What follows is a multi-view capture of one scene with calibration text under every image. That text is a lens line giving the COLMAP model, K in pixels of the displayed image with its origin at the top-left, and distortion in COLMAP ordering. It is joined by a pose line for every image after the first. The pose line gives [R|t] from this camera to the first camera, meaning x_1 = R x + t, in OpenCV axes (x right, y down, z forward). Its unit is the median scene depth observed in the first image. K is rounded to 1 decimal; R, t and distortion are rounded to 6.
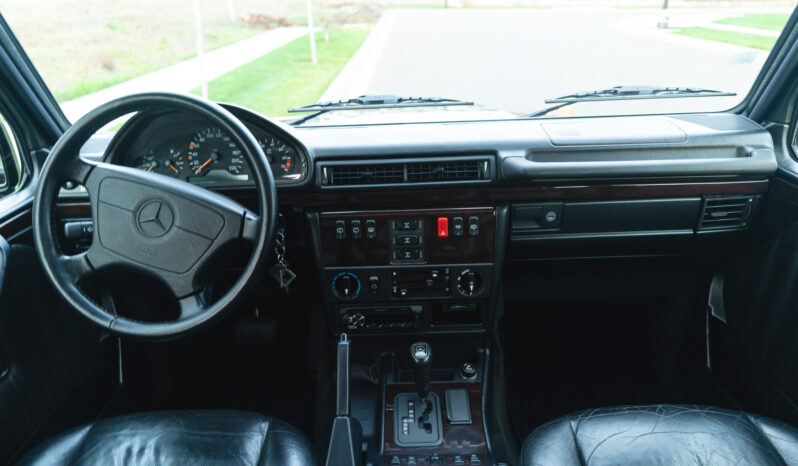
lens RADIAL K [[504.5, 0, 395.5], [0, 504.5, 236.1], [0, 0, 1]] dist [0.003241, 0.002364]
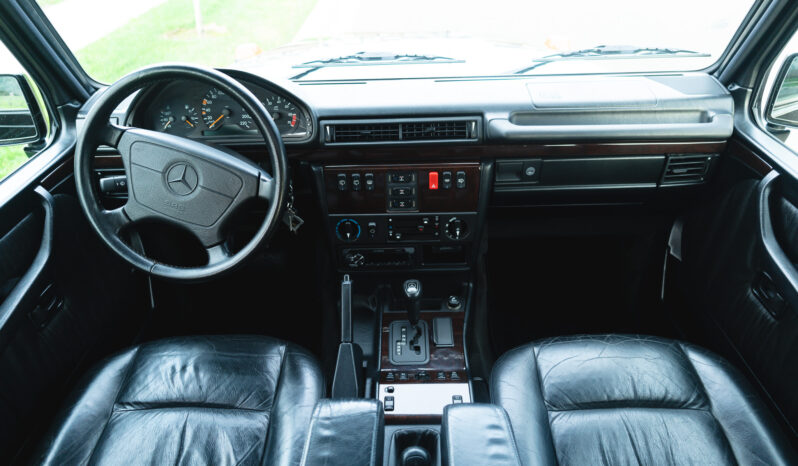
lens RADIAL K [[504.5, 0, 395.5], [0, 504.5, 236.1], [0, 0, 1]] dist [0.003241, 0.002364]
pose [[0.999974, 0.006841, 0.002145, 0.007694], [-0.007112, 0.984207, 0.176880, -0.095458], [-0.000901, -0.176891, 0.984230, -0.130017]]
